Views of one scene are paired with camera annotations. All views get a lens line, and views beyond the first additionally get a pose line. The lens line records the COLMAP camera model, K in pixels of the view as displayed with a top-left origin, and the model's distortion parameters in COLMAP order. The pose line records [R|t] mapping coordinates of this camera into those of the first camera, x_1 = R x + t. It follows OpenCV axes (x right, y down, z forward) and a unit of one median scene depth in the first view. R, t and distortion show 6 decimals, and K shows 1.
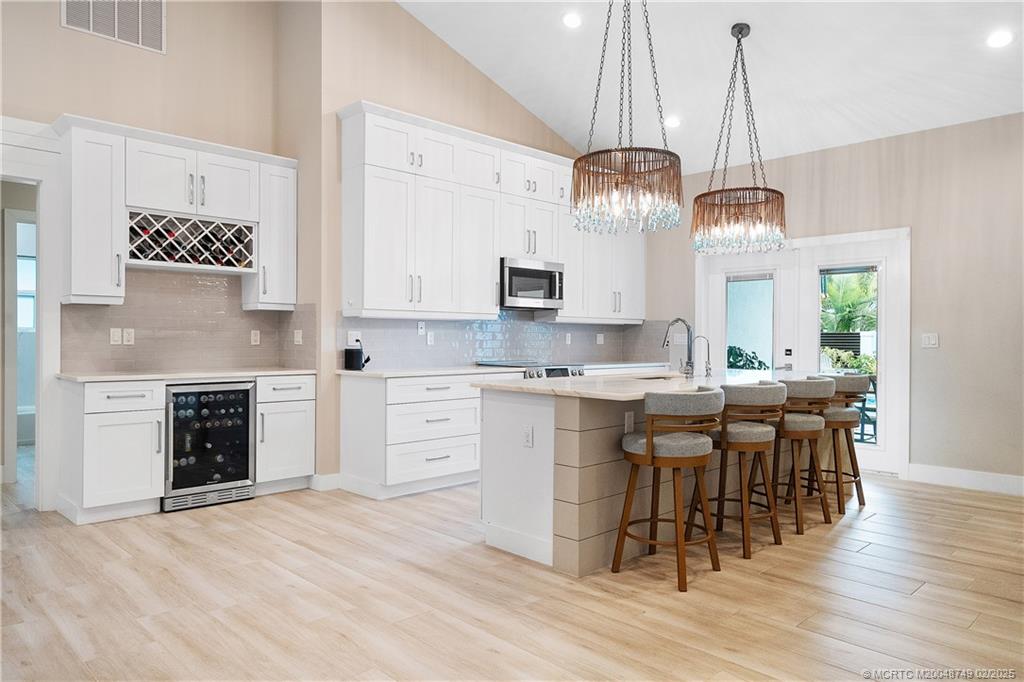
lens RADIAL K [[686.1, 0, 510.0], [0, 686.1, 339.1], [0, 0, 1]] dist [0.018942, -0.003639]
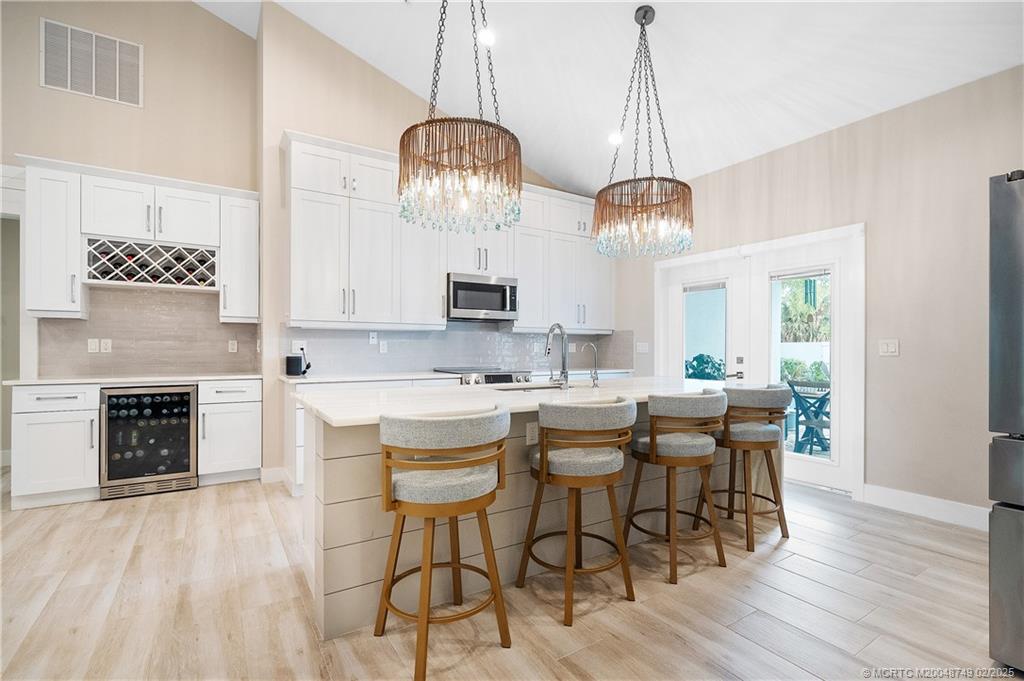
lens RADIAL K [[475.4, 0, 513.0], [0, 475.4, 347.6], [0, 0, 1]] dist [-0.000229, 0.001689]
pose [[0.977870, -0.001503, -0.209207, 0.283530], [0.000957, 0.999996, -0.002713, 0.002278], [0.209210, 0.002453, 0.977868, 0.324451]]
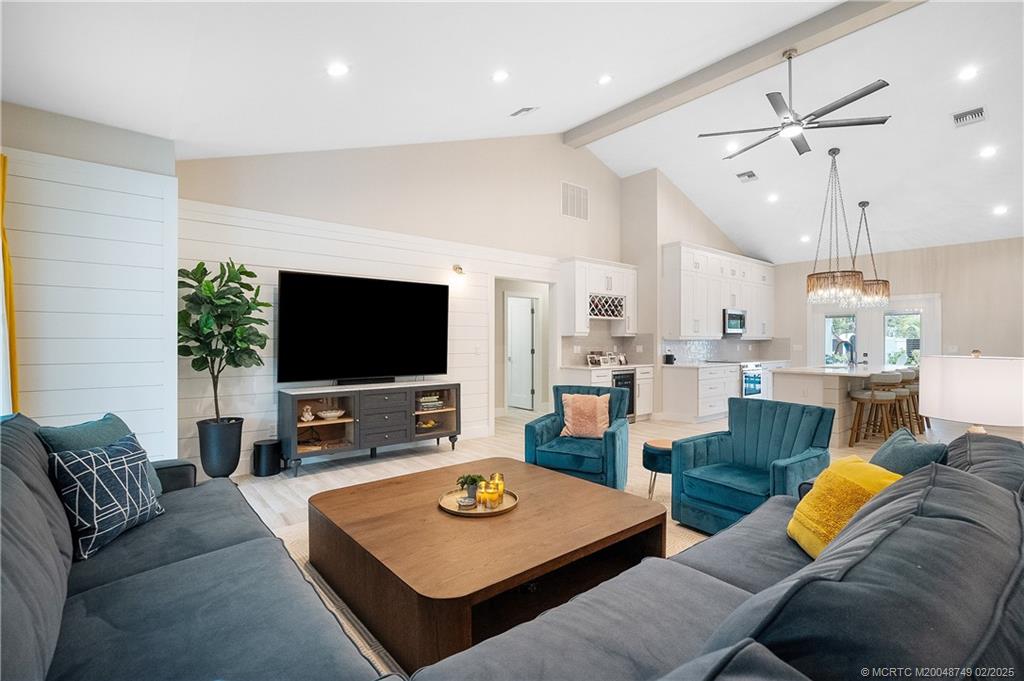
lens RADIAL K [[467.6, 0, 513.2], [0, 467.6, 341.2], [0, 0, 1]] dist [0.002548, 0.000363]
pose [[0.996967, -0.004784, -0.077675, -0.607799], [0.004572, 0.999985, -0.002905, -0.025090], [0.077688, 0.002541, 0.996975, -0.500228]]
